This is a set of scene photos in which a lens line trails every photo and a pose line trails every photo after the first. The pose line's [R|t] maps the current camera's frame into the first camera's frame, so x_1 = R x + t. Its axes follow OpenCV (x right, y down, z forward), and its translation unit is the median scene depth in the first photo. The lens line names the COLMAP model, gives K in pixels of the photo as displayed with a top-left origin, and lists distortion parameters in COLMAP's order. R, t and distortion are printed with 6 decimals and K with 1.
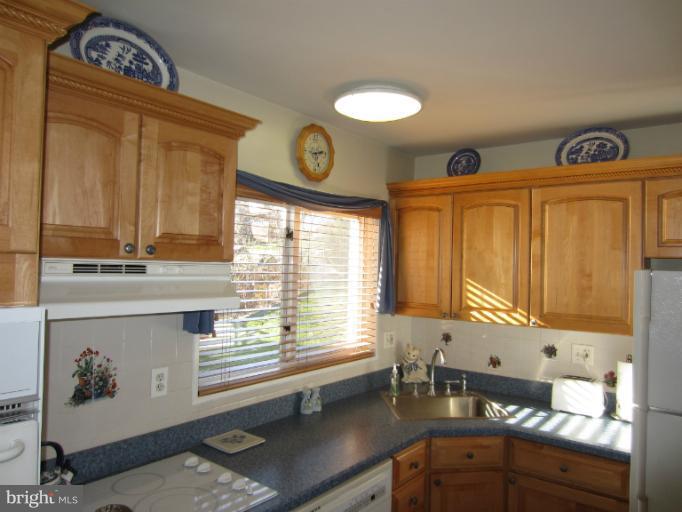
lens RADIAL K [[482.8, 0, 341.0], [0, 482.8, 256.0], [0, 0, 1]] dist [-0.025480, 0.002408]
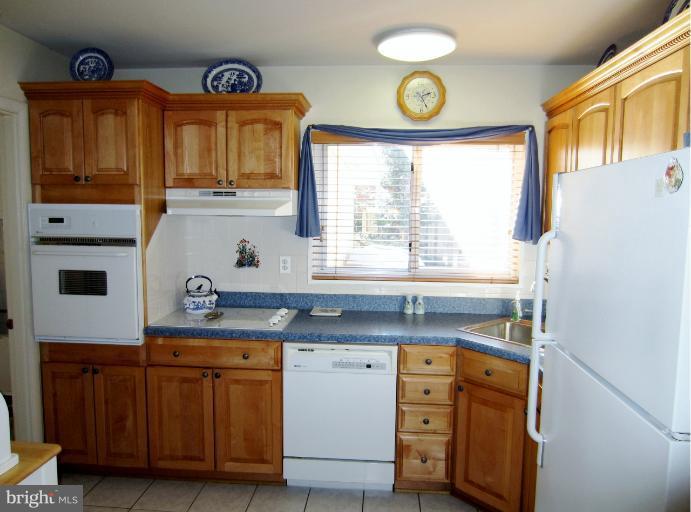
lens RADIAL K [[485.4, 0, 345.5], [0, 485.4, 256.0], [0, 0, 1]] dist [-0.021337, -0.000426]
pose [[0.559894, 0.057443, -0.826571, 1.254407], [0.018093, 0.996508, 0.081509, 0.109827], [0.828367, -0.060592, 0.556900, 0.263403]]
